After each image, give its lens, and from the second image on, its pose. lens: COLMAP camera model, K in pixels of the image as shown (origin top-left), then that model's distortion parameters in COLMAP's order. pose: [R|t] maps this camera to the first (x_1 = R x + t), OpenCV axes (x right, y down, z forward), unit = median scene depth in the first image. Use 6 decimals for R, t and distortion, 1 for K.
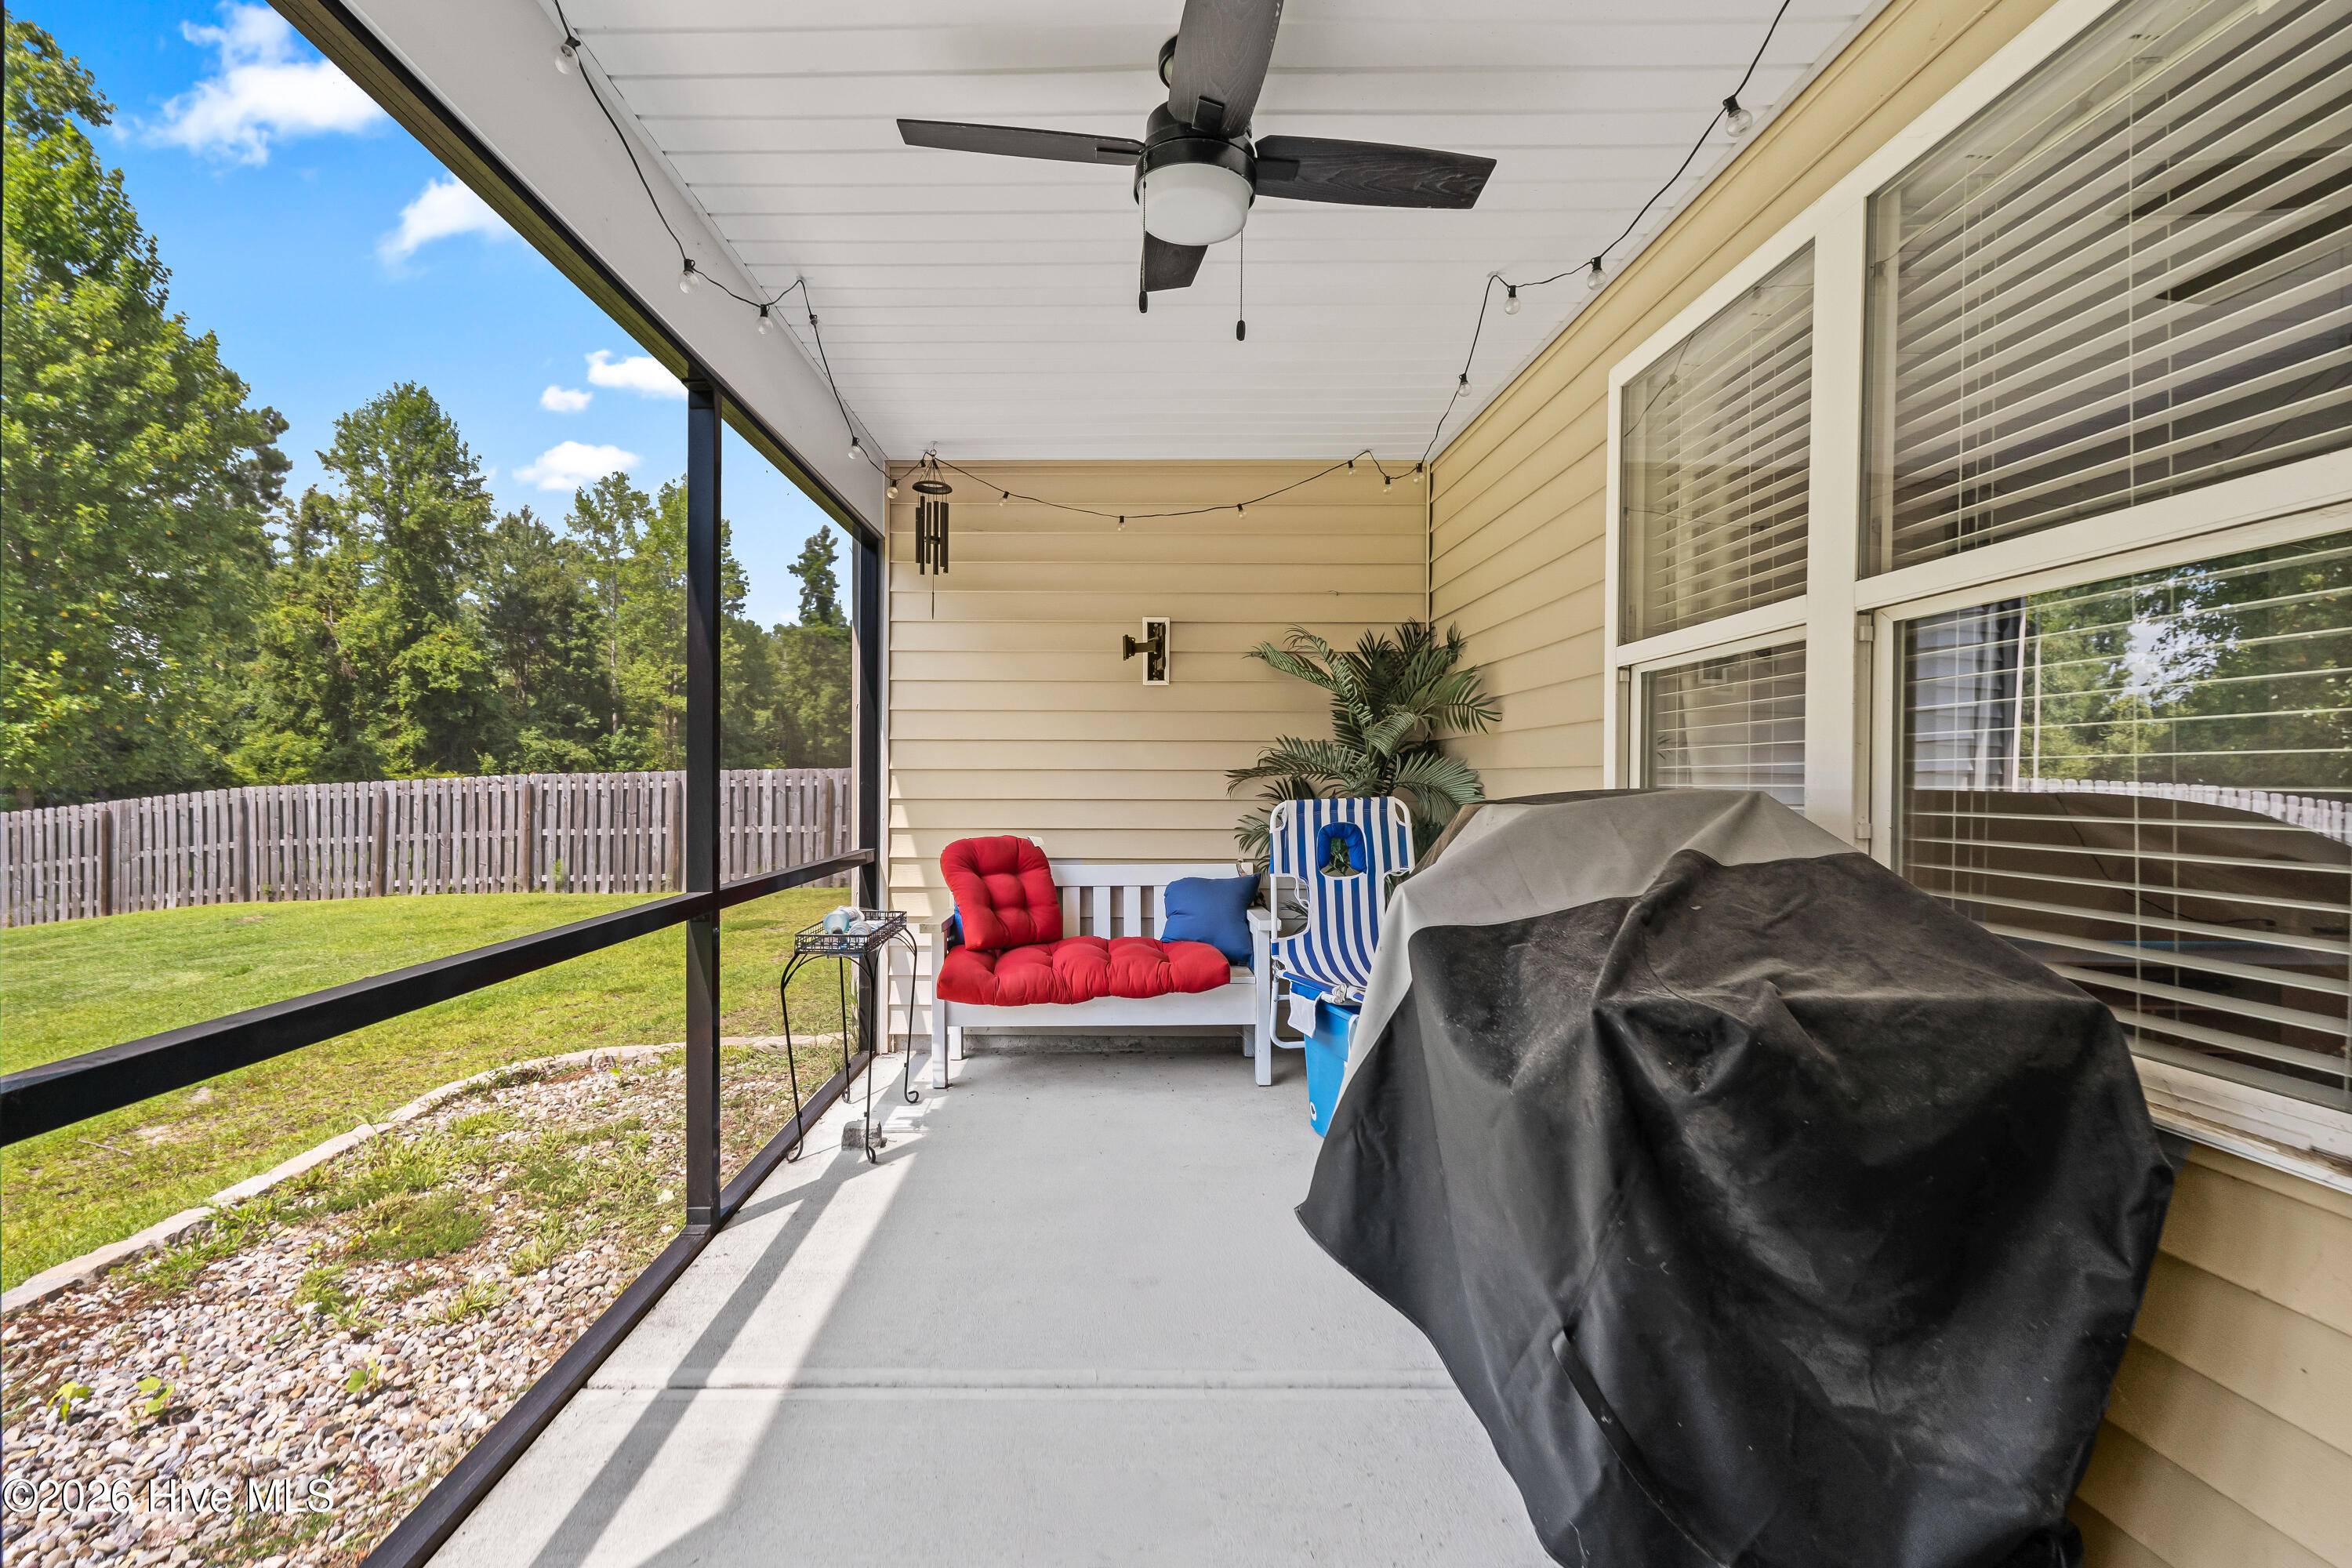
lens RADIAL K [[1046.3, 0, 1168.9], [0, 1046.3, 777.6], [0, 0, 1]] dist [-0.000763, -0.000790]
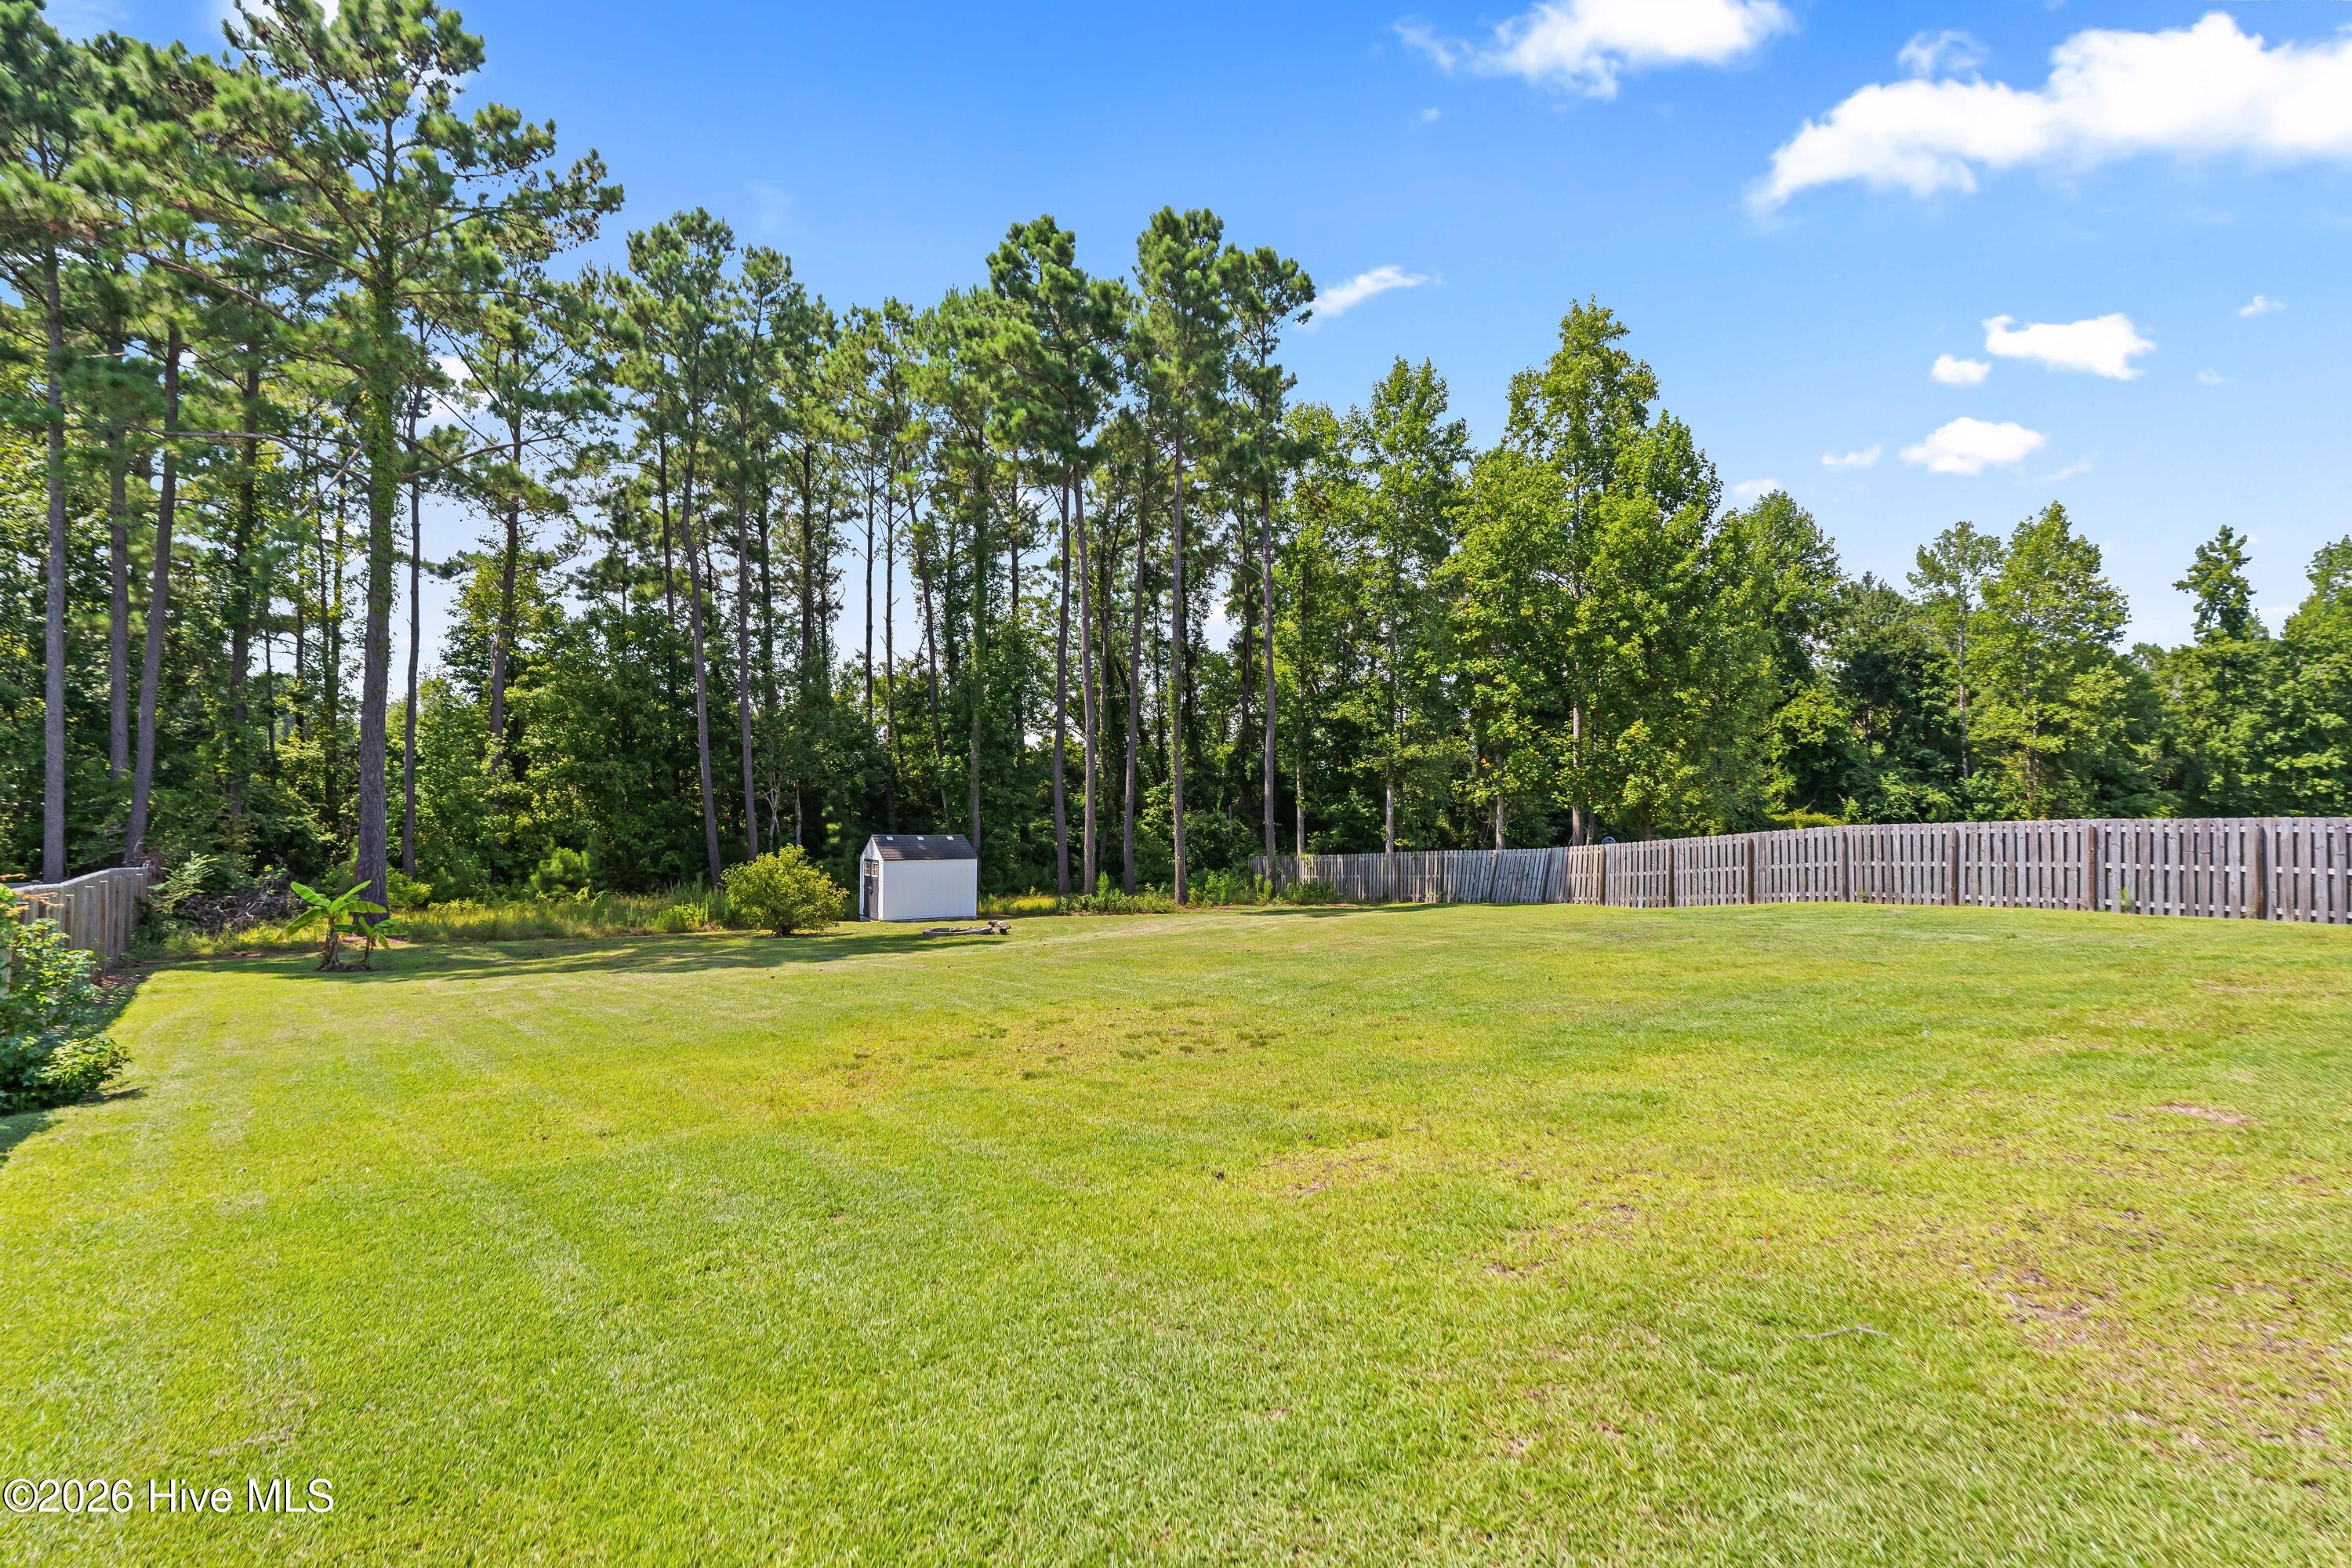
lens RADIAL K [[1046.3, 0, 1184.9], [0, 1046.3, 773.8], [0, 0, 1]] dist [-0.000763, -0.000790]
pose [[0.489599, -0.026603, -0.871542, -0.012755], [-0.009685, 0.999307, -0.035943, -0.000629], [0.871894, 0.026038, 0.489002, -0.186268]]
